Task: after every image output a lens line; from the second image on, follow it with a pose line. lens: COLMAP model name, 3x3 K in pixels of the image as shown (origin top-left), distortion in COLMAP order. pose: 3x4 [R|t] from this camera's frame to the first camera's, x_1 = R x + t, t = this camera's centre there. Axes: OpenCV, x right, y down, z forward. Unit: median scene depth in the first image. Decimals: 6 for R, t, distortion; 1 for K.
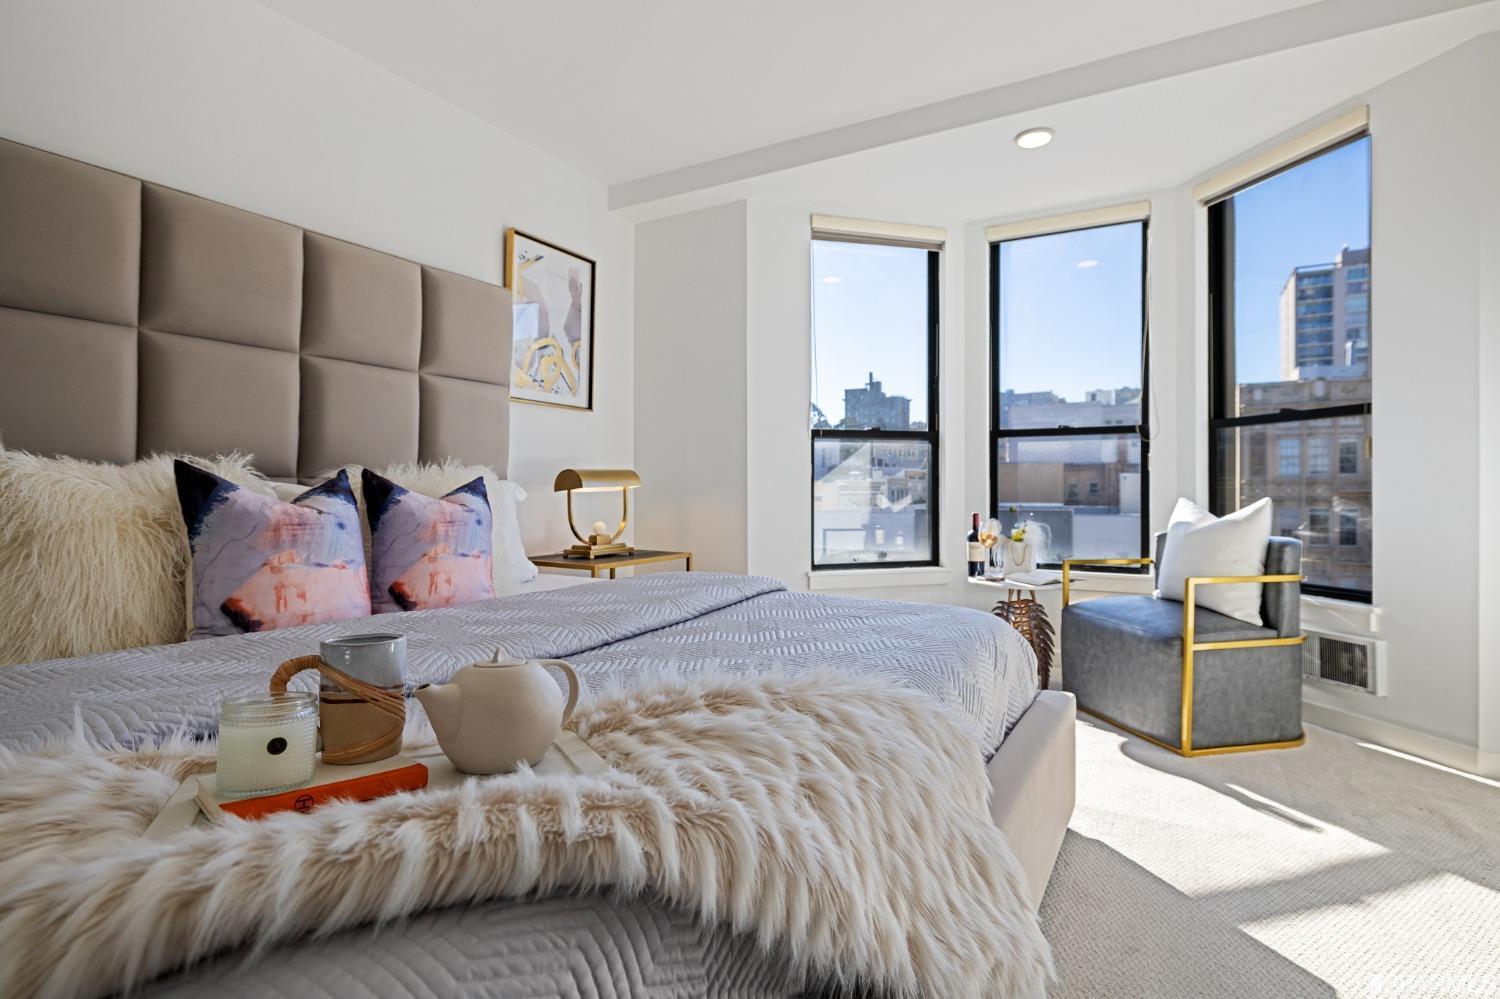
lens RADIAL K [[753.6, 0, 755.9], [0, 753.6, 490.3], [0, 0, 1]] dist [-0.006398, -0.002717]
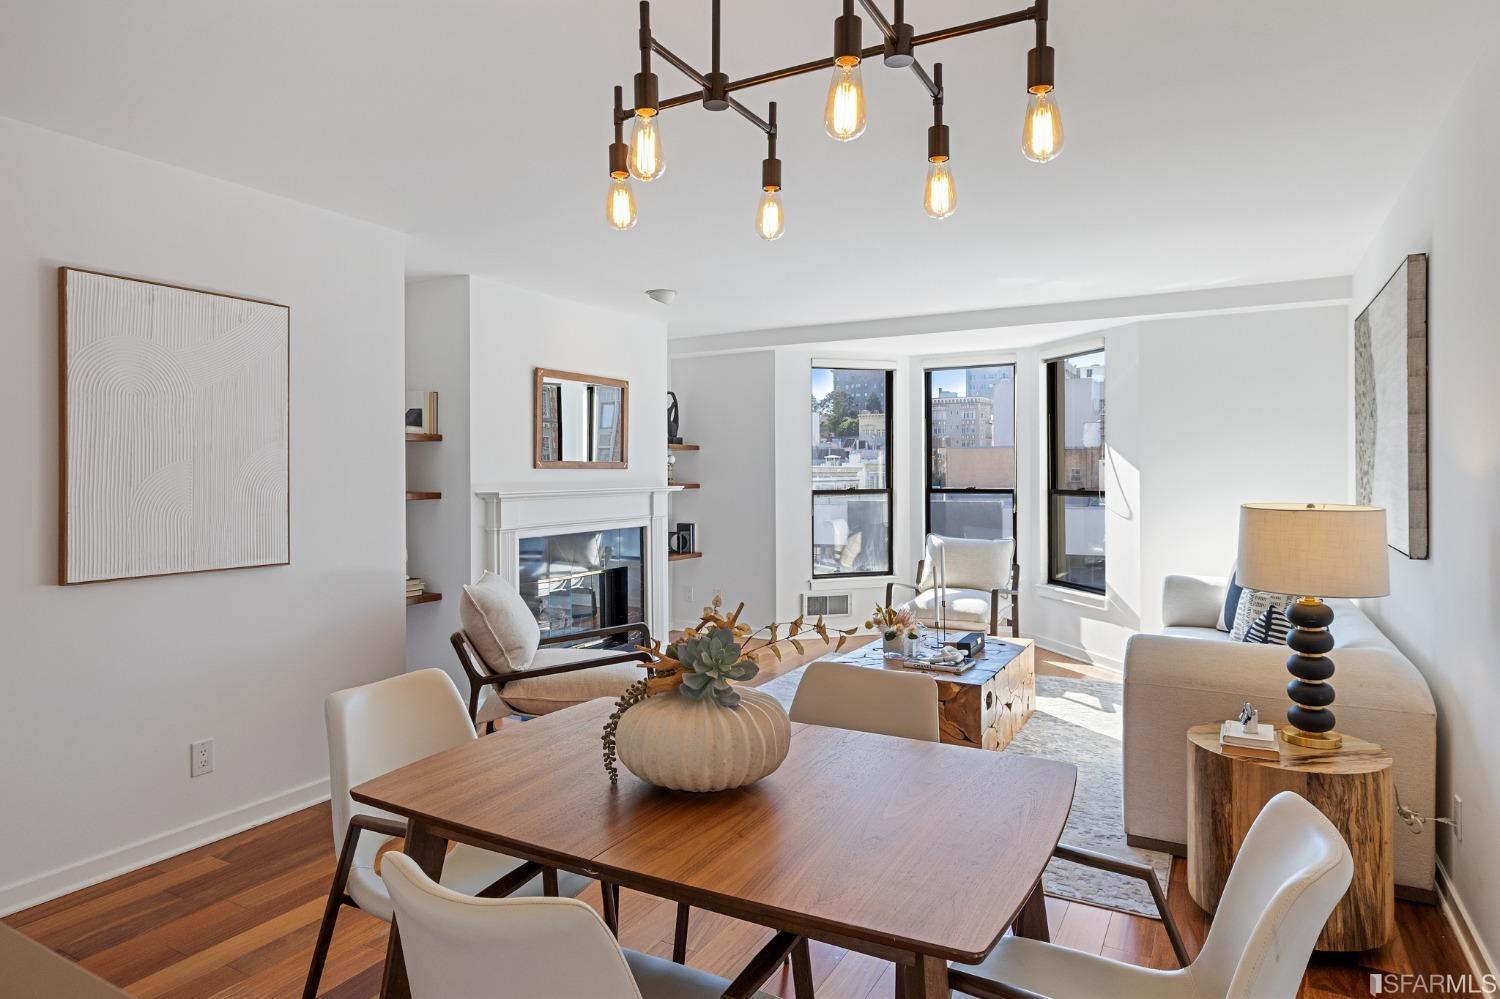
lens RADIAL K [[878.5, 0, 752.8], [0, 878.5, 480.4], [0, 0, 1]] dist [0.004177, 0.001508]
pose [[0.999257, -0.001955, 0.038494, -0.161554], [0.001774, 0.999987, 0.004738, -0.144234], [-0.038502, -0.004666, 0.999248, -1.115630]]
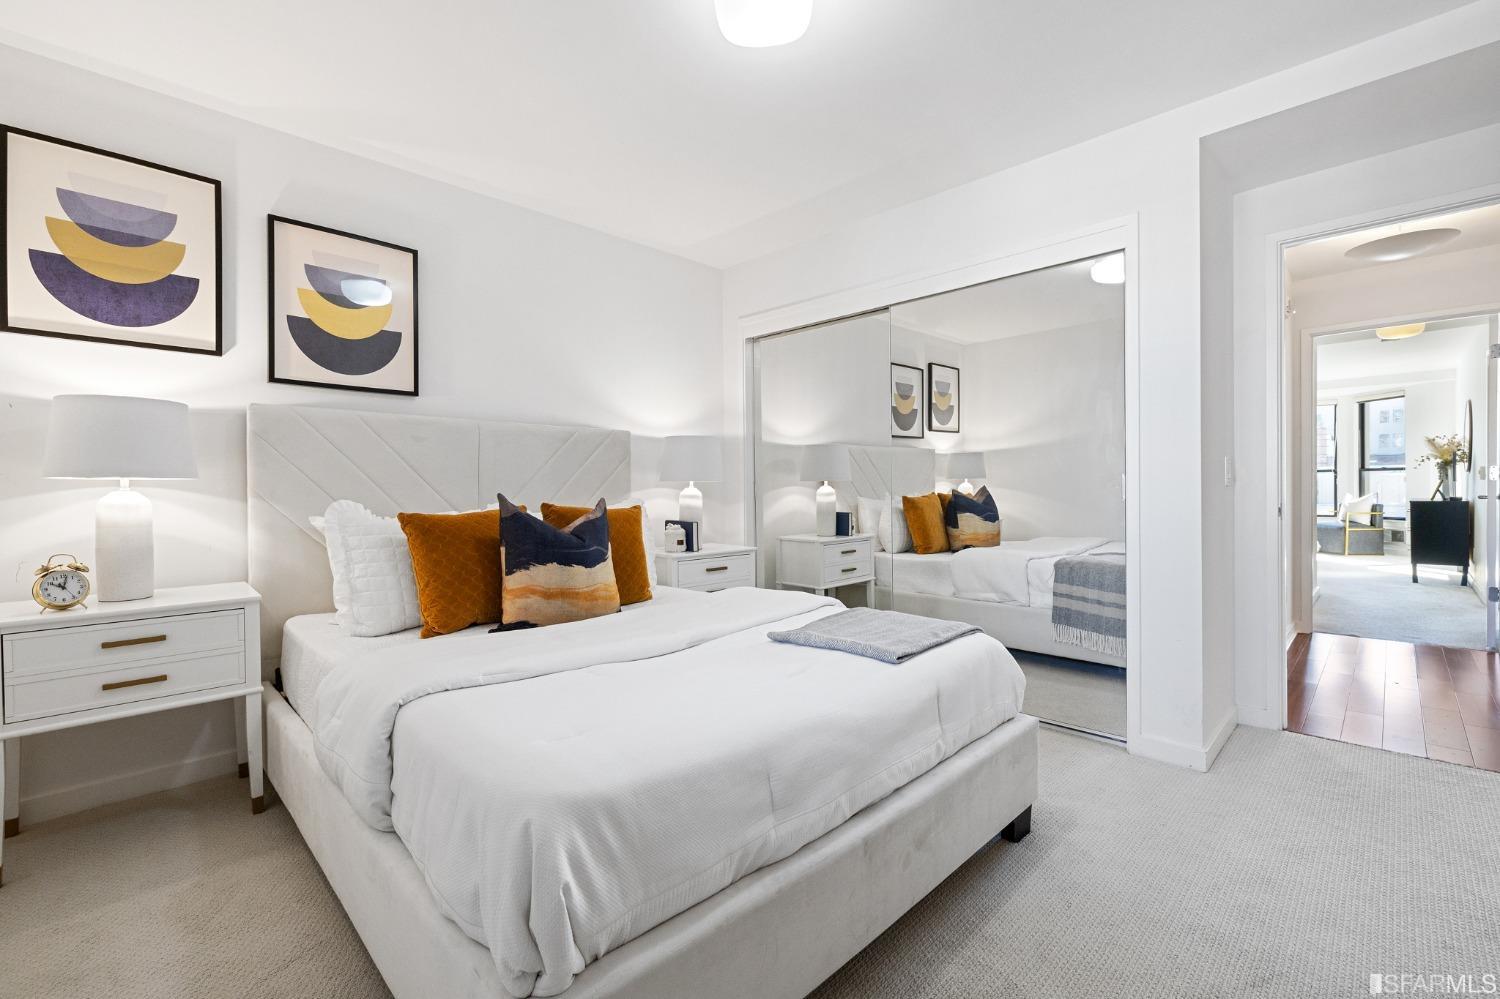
lens RADIAL K [[641.3, 0, 771.5], [0, 641.3, 487.1], [0, 0, 1]] dist [-0.002635, 0.001048]
pose [[0.968129, -0.004591, -0.250410, -1.357485], [0.006410, 0.999959, 0.006449, -0.055562], [0.250370, -0.007849, 0.968118, -2.702777]]
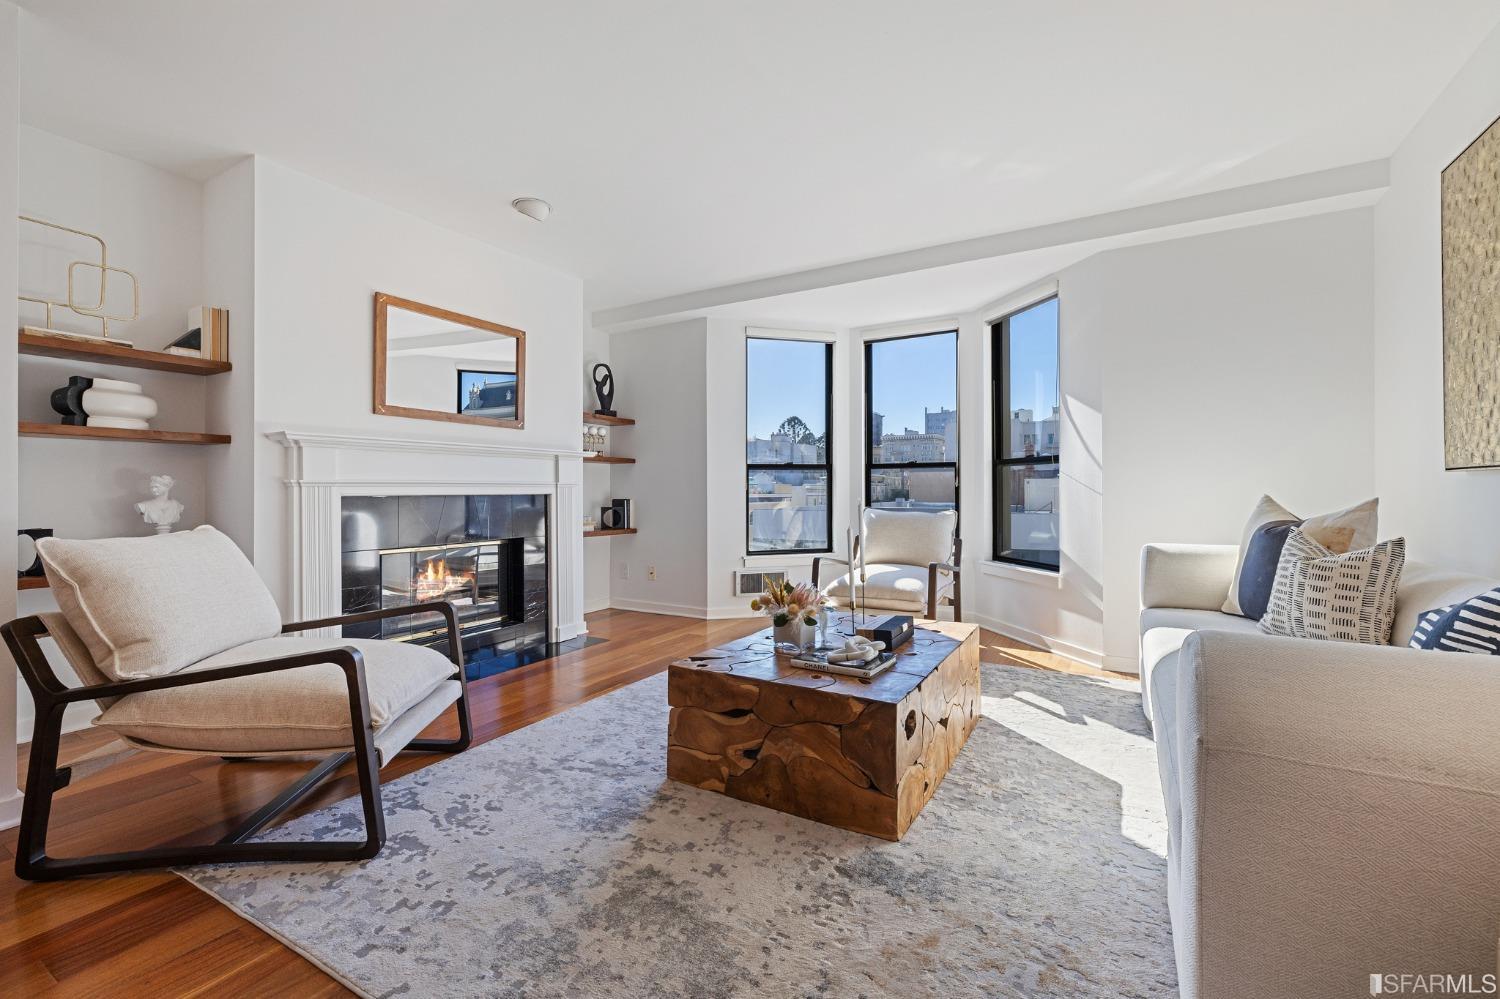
lens RADIAL K [[641.3, 0, 756.4], [0, 641.3, 492.0], [0, 0, 1]] dist [-0.002635, 0.001048]
pose [[0.999832, -0.000418, 0.018342, 0.088765], [0.000445, 0.999999, -0.001473, -0.027737], [-0.018341, 0.001481, 0.999831, -0.411786]]
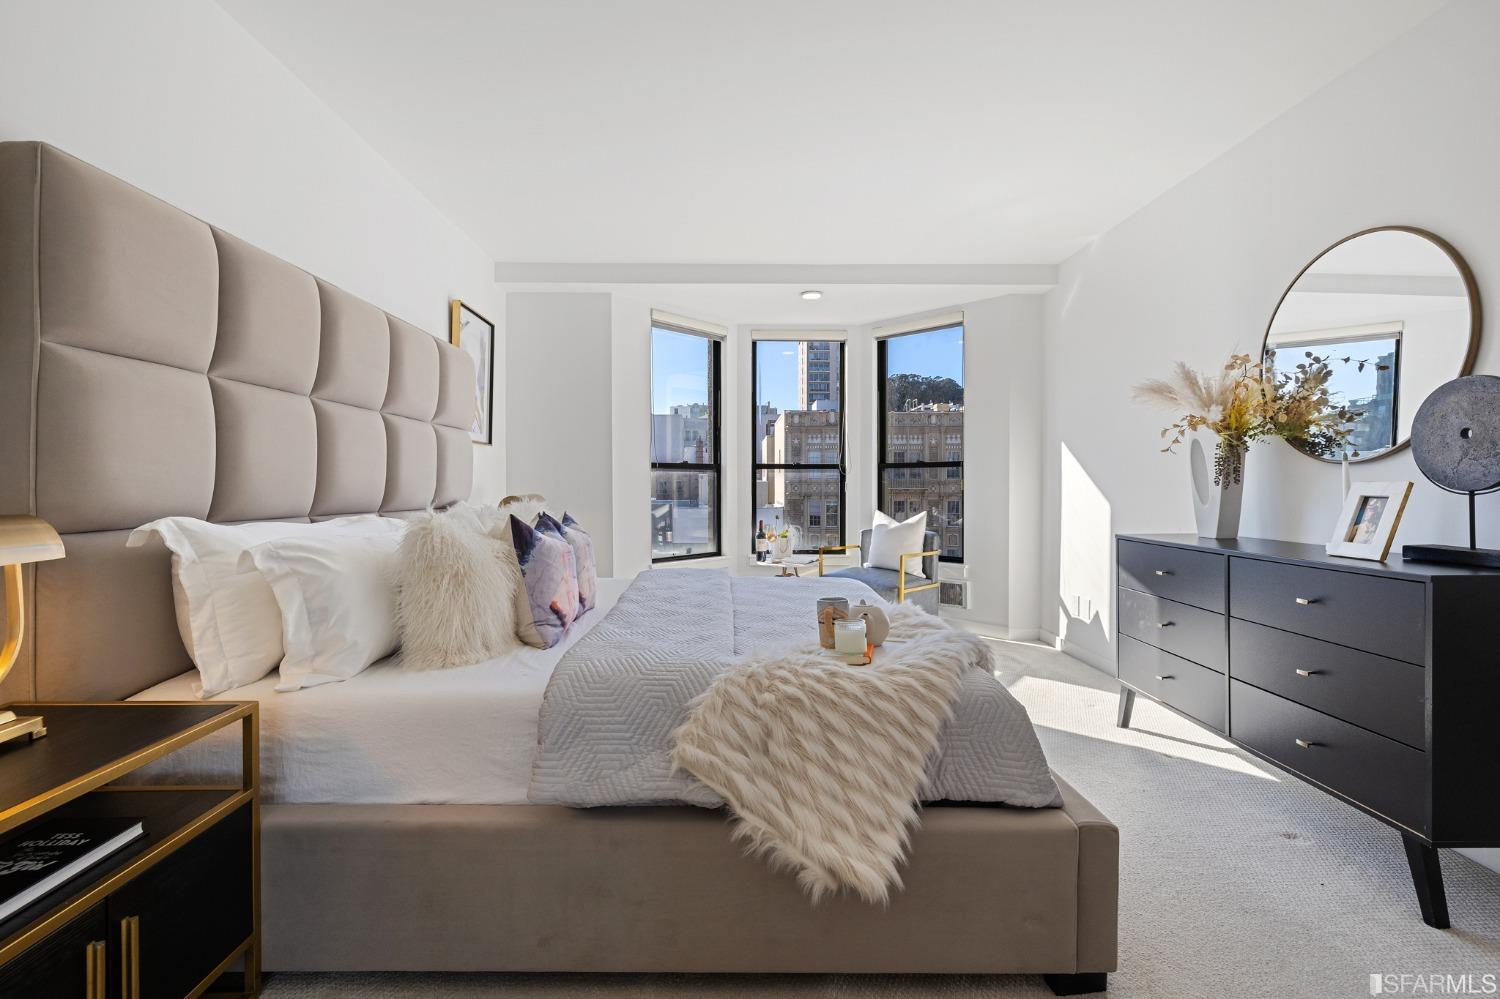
lens RADIAL K [[665.7, 0, 756.7], [0, 665.7, 492.6], [0, 0, 1]] dist [-0.000630, 0.000037]
pose [[0.853749, -0.003920, 0.520669, -0.516370], [-0.001193, 0.999954, 0.009485, -0.048672], [-0.520683, -0.008719, 0.853706, -0.204539]]
